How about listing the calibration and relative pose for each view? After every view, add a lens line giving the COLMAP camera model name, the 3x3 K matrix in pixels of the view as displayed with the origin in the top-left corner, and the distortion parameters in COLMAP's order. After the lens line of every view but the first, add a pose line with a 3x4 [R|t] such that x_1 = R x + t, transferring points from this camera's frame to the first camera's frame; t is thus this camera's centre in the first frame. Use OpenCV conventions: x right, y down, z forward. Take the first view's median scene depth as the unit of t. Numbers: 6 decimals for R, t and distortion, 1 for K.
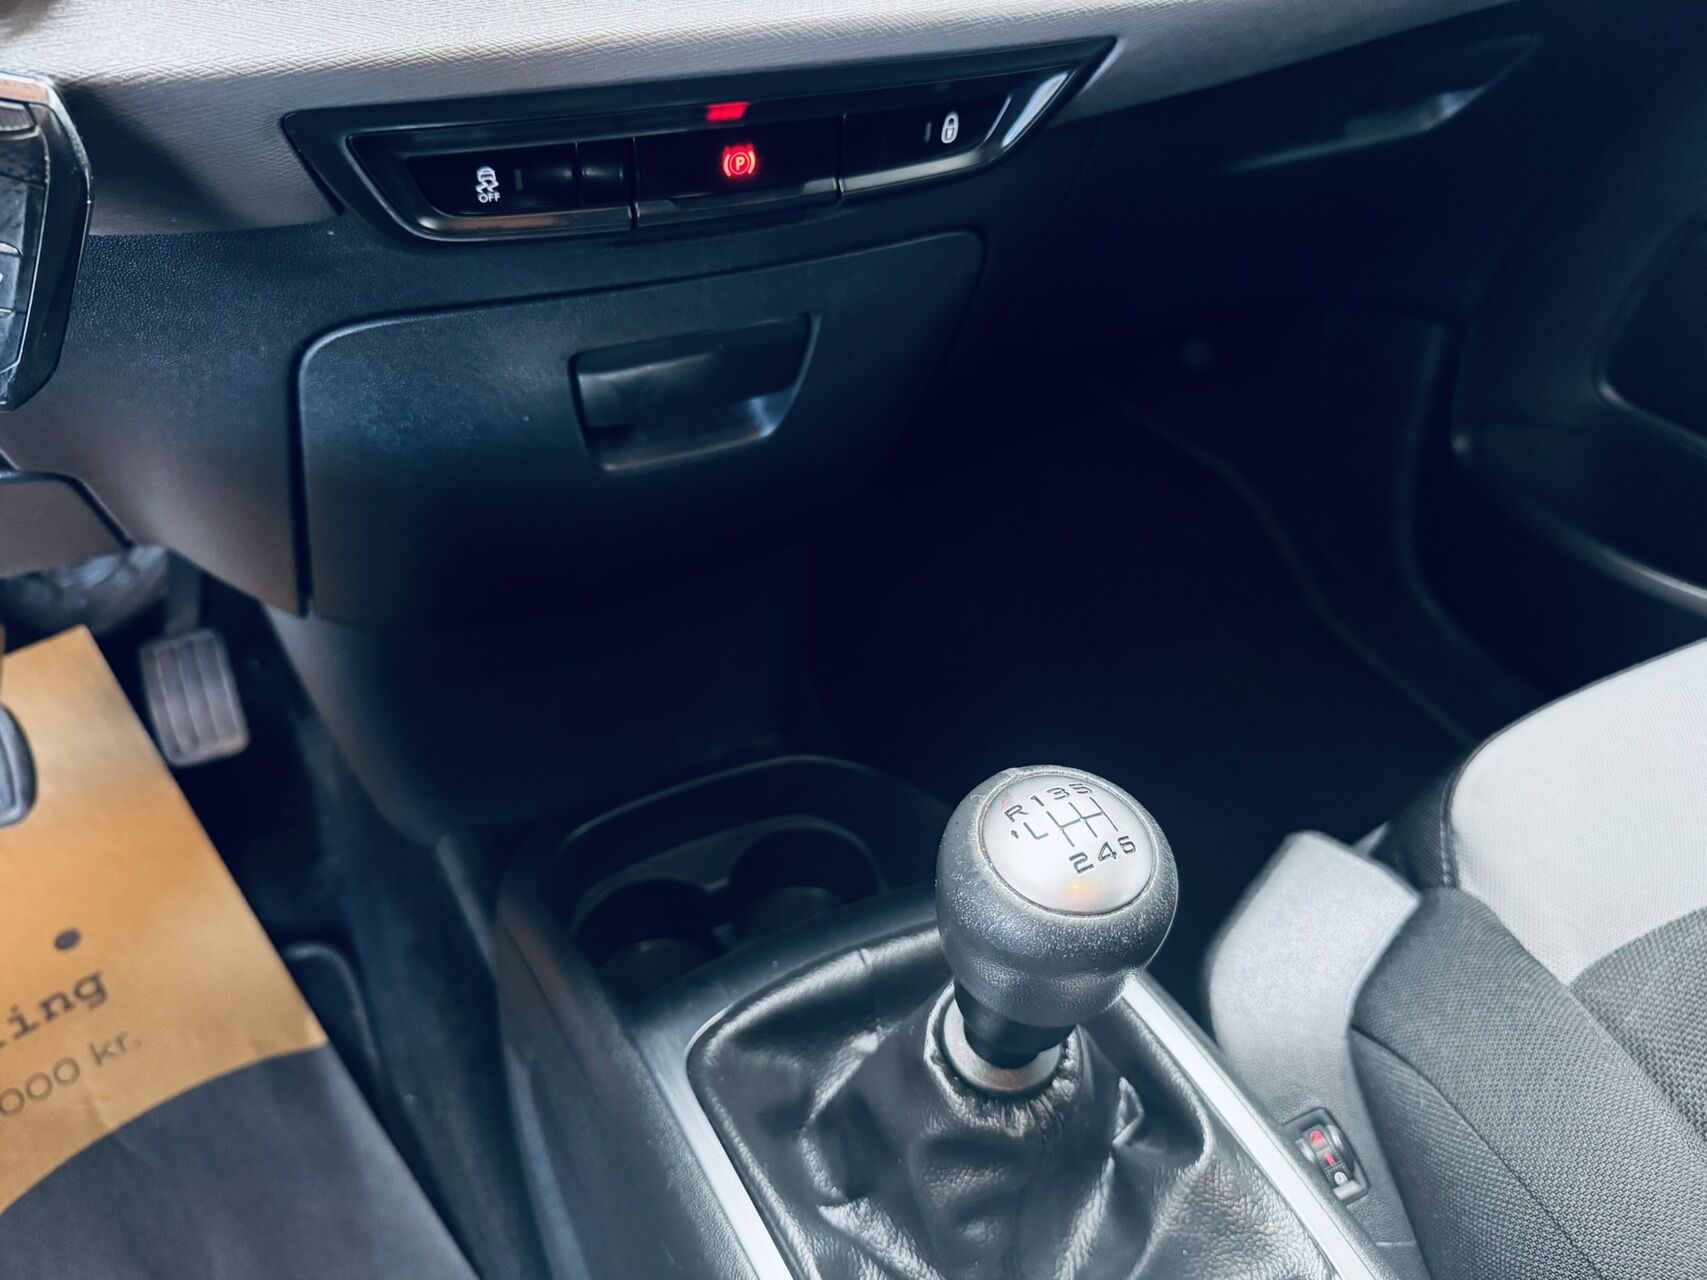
lens RADIAL K [[1130.6, 0, 825.9], [0, 1130.6, 643.4], [0, 0, 1]] dist [0.057815, -0.076265]
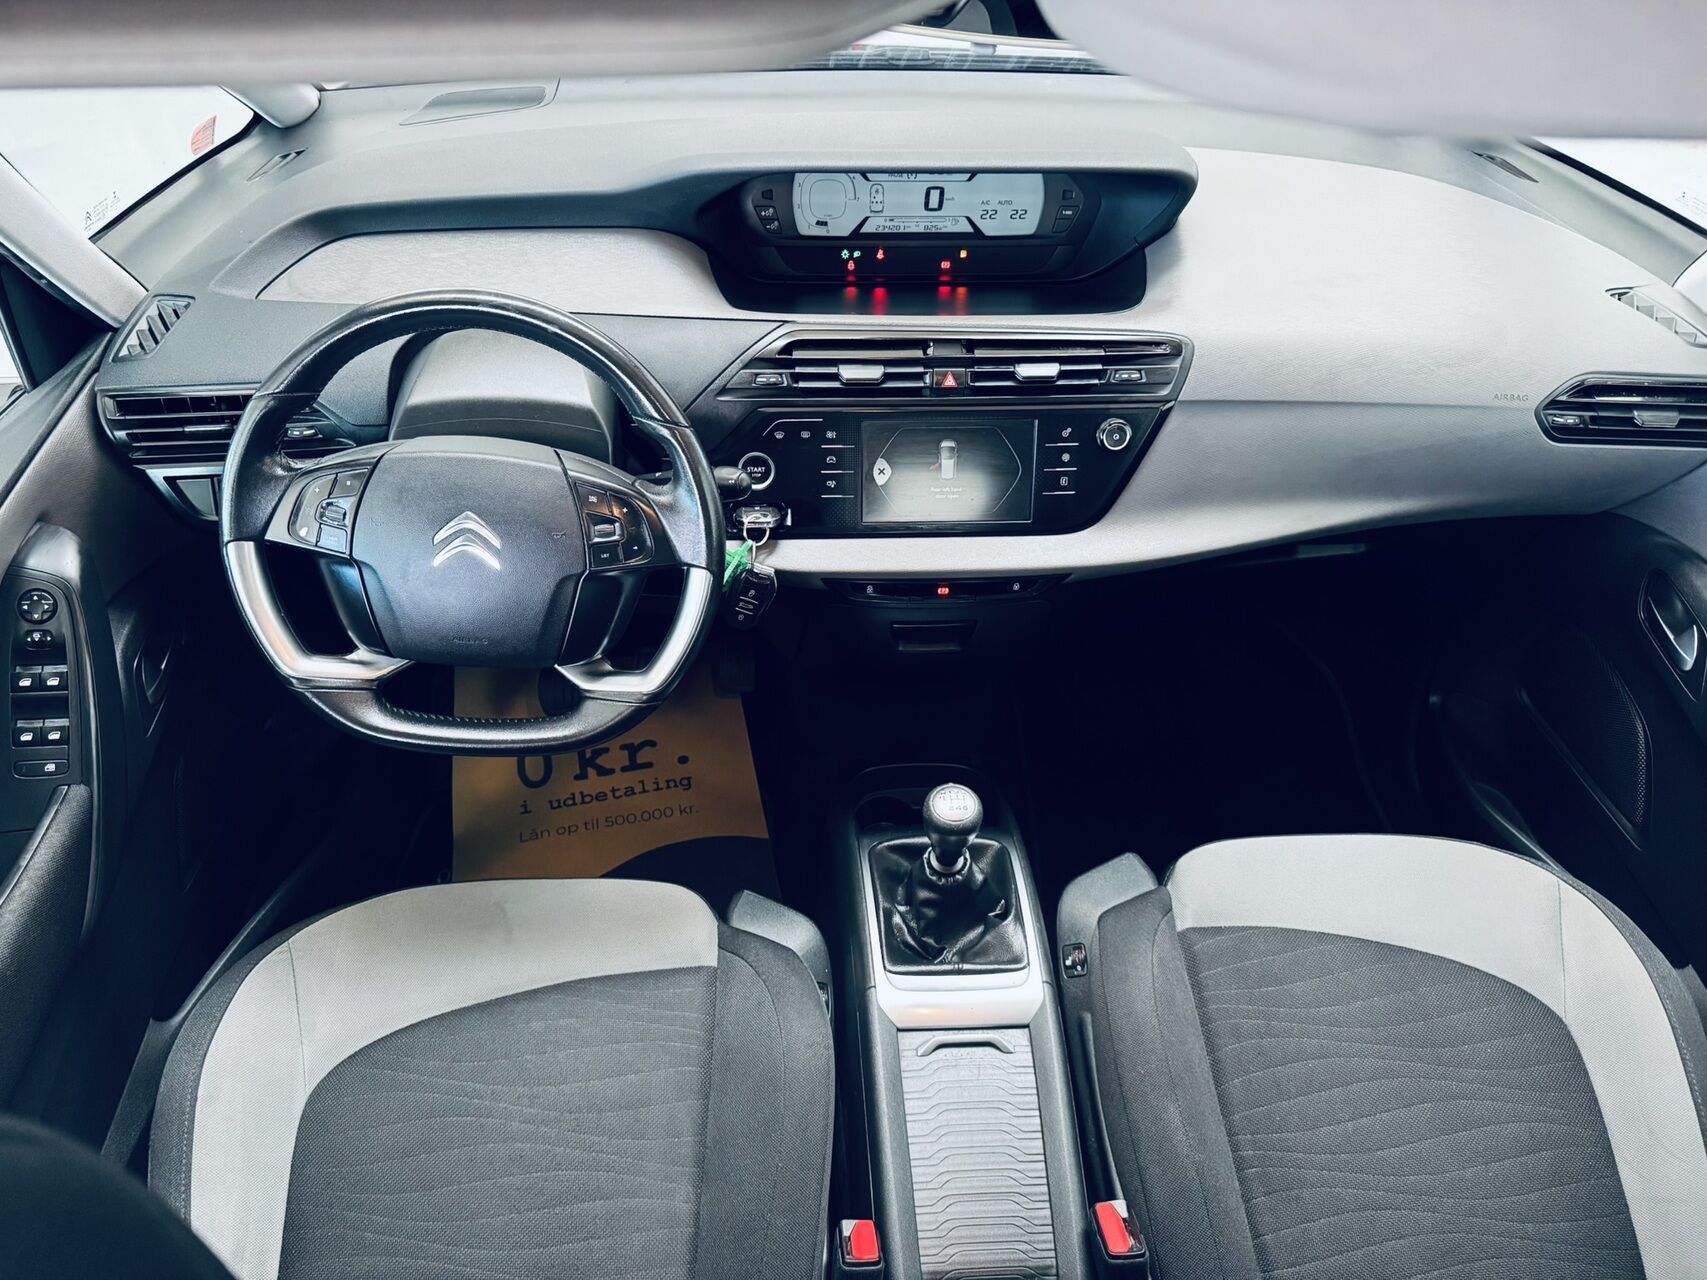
lens RADIAL K [[1130.6, 0, 825.9], [0, 1130.6, 643.4], [0, 0, 1]] dist [0.057815, -0.076265]
pose [[0.897044, 0.237203, -0.372890, 0.851334], [-0.230103, 0.971049, 0.064157, -0.385320], [0.377313, 0.028251, 0.925655, -2.109257]]
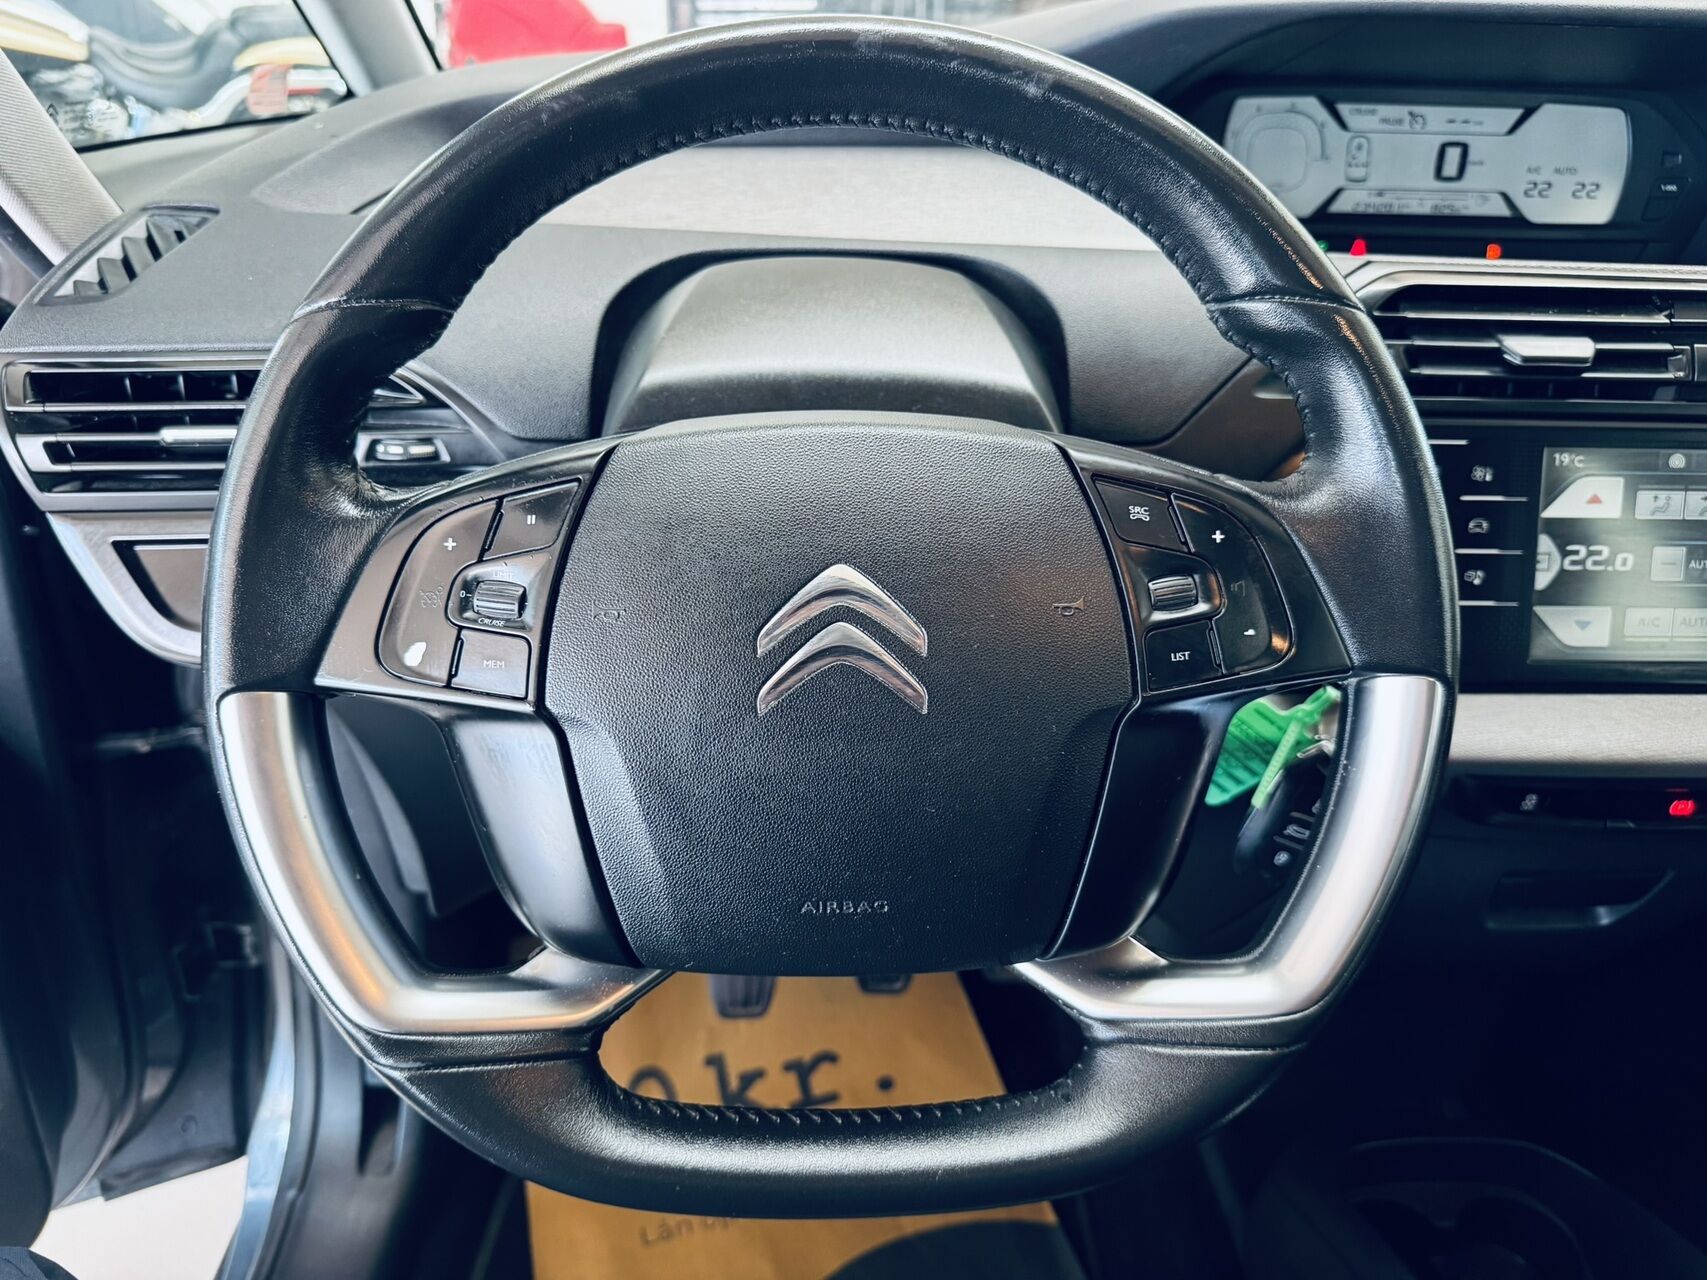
lens RADIAL K [[1130.6, 0, 825.9], [0, 1130.6, 643.4], [0, 0, 1]] dist [0.057815, -0.076265]
pose [[0.896524, 0.165425, -0.410950, -0.521937], [-0.243866, 0.958744, -0.146081, -0.095057], [0.369830, 0.231182, 0.899878, -0.916569]]
